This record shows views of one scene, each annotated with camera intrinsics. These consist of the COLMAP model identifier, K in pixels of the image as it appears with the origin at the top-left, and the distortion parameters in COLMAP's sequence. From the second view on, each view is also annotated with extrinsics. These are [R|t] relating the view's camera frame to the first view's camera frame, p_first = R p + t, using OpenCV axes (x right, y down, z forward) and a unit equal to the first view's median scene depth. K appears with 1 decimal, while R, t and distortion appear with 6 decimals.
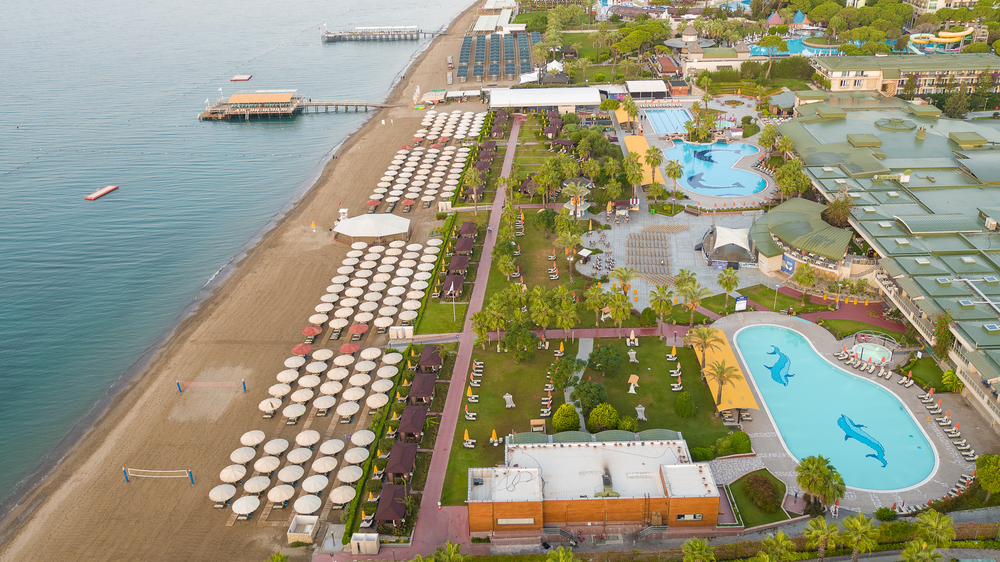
lens RADIAL K [[874.8, 0, 500.0], [0, 874.8, 281.0], [0, 0, 1]] dist [0.001964, 0.007486]
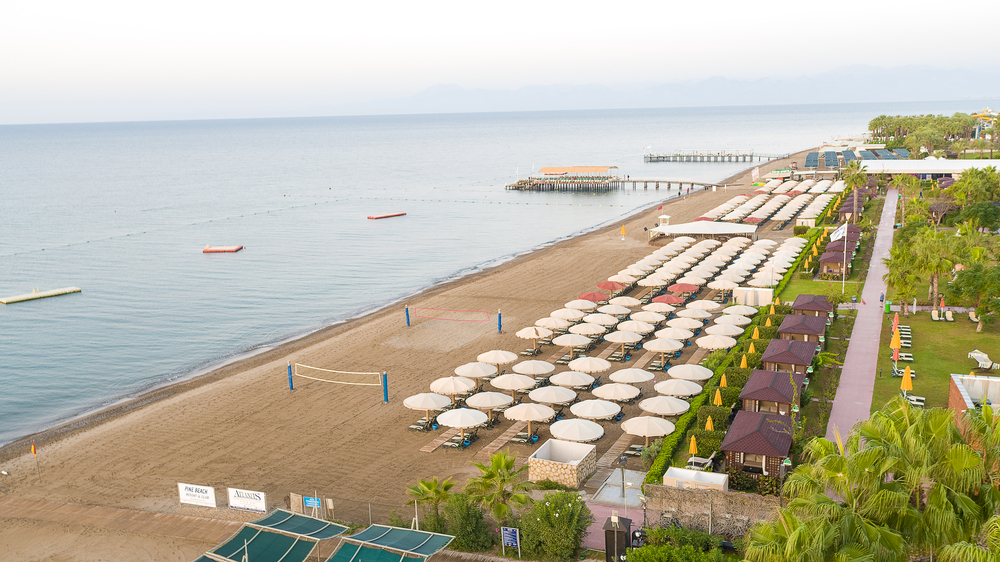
lens RADIAL K [[874.8, 0, 500.0], [0, 874.8, 281.0], [0, 0, 1]] dist [0.001964, 0.007486]
pose [[0.939569, 0.062364, -0.336632, -0.081467], [-0.145668, 0.962648, -0.228233, 0.240753], [0.309824, 0.263477, 0.913558, 0.417623]]
